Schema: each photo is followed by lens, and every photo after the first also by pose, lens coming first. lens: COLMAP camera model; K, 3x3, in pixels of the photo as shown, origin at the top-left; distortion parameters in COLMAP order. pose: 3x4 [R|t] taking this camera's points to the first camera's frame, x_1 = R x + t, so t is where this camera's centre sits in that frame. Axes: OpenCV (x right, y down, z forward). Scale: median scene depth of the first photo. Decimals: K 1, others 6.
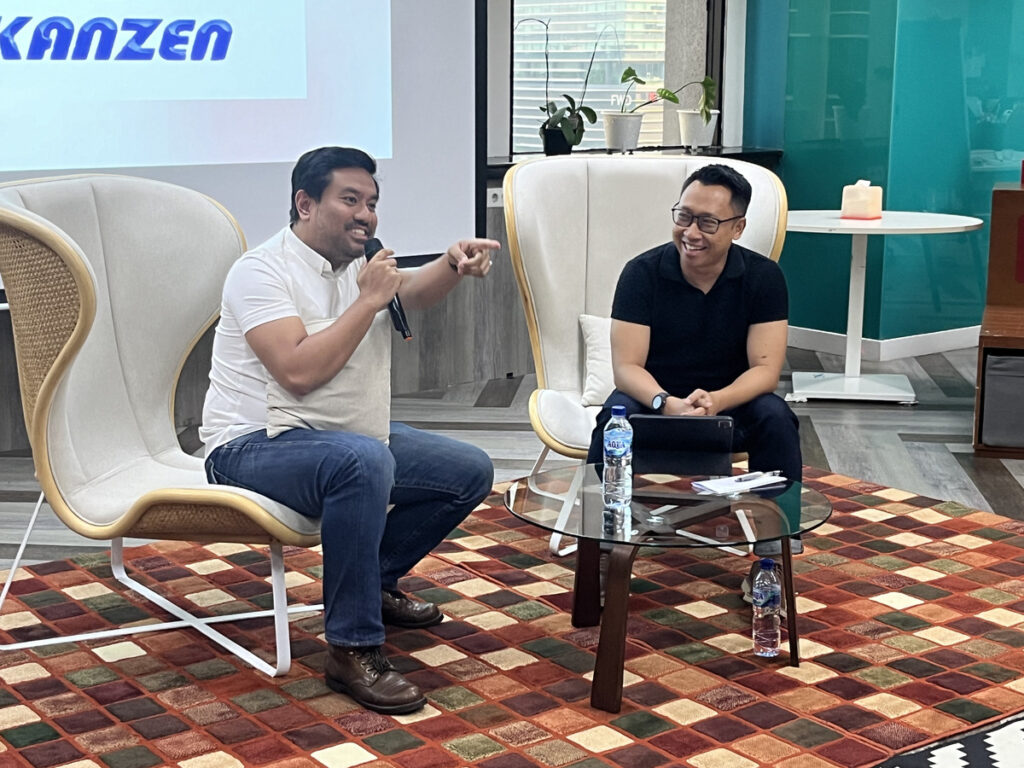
lens RADIAL K [[1657.2, 0, 492.5], [0, 1657.2, 391.3], [0, 0, 1]] dist [0.093350, 0.000000]
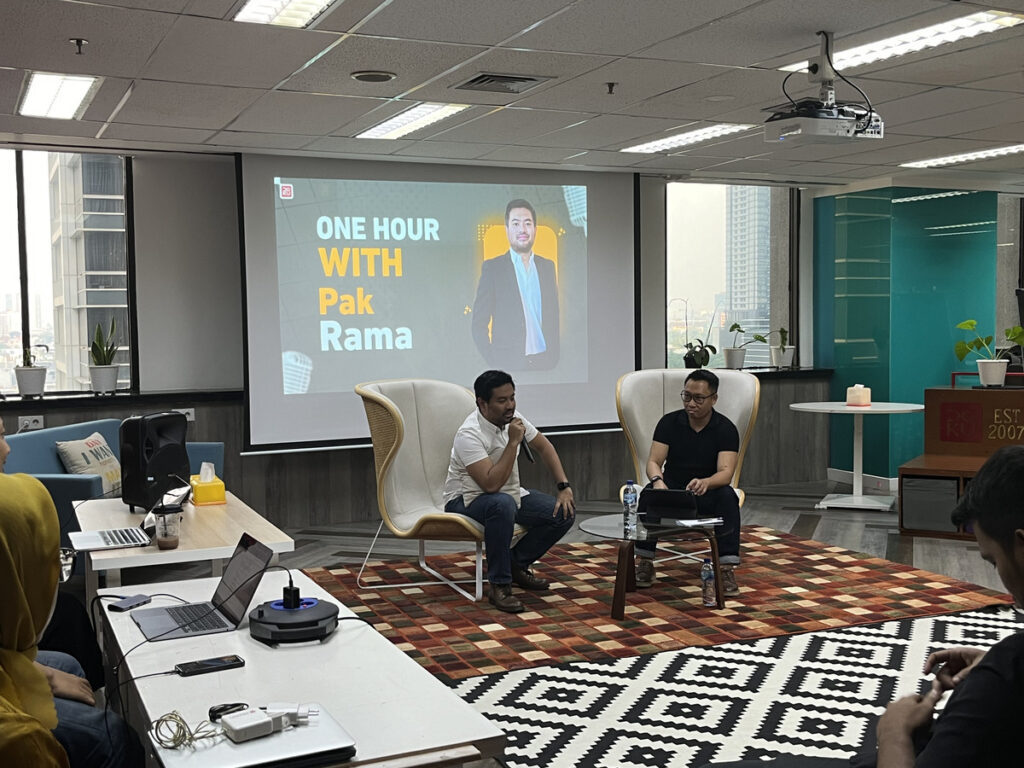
lens RADIAL K [[1127.2, 0, 508.3], [0, 1127.2, 387.5], [0, 0, 1]] dist [0.141667, 0.000000]
pose [[0.972427, -0.003667, -0.233178, 0.213318], [-0.027745, 0.990956, -0.131291, 0.070113], [0.231551, 0.134140, 0.963530, -0.384108]]
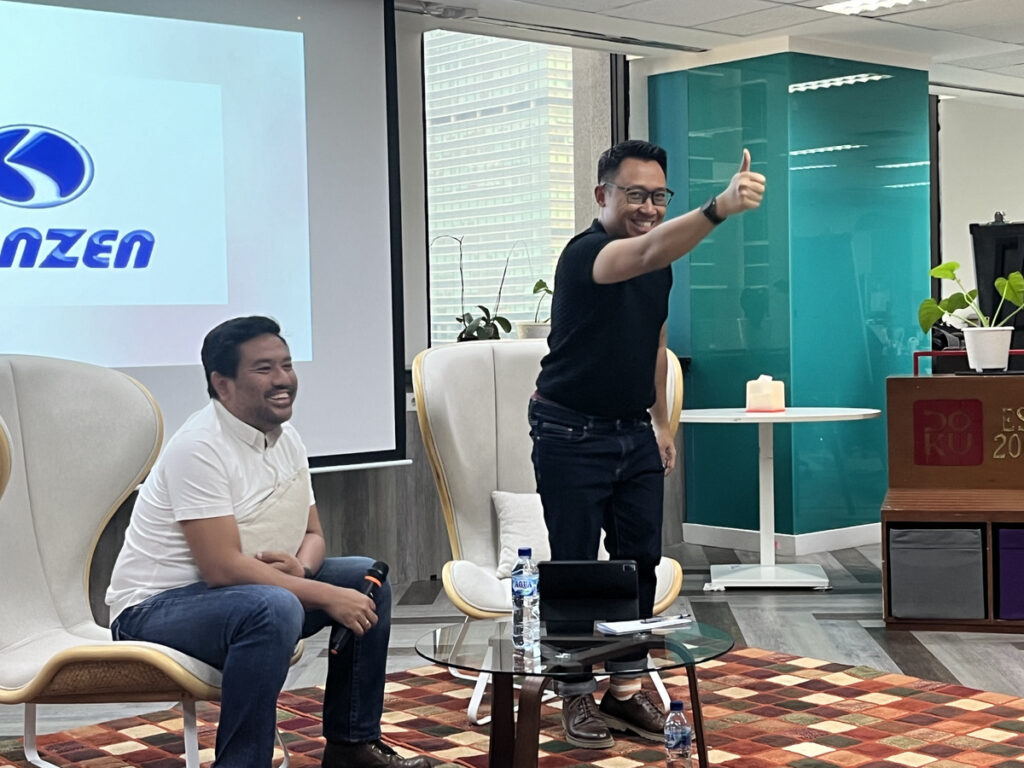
lens RADIAL K [[1657.2, 0, 505.0], [0, 1657.2, 368.2], [0, 0, 1]] dist [0.093350, 0.000000]
pose [[0.998530, -0.025242, 0.047958, 0.014160], [0.032986, 0.985189, -0.168270, 0.057792], [-0.043001, 0.169605, 0.984574, -0.027753]]
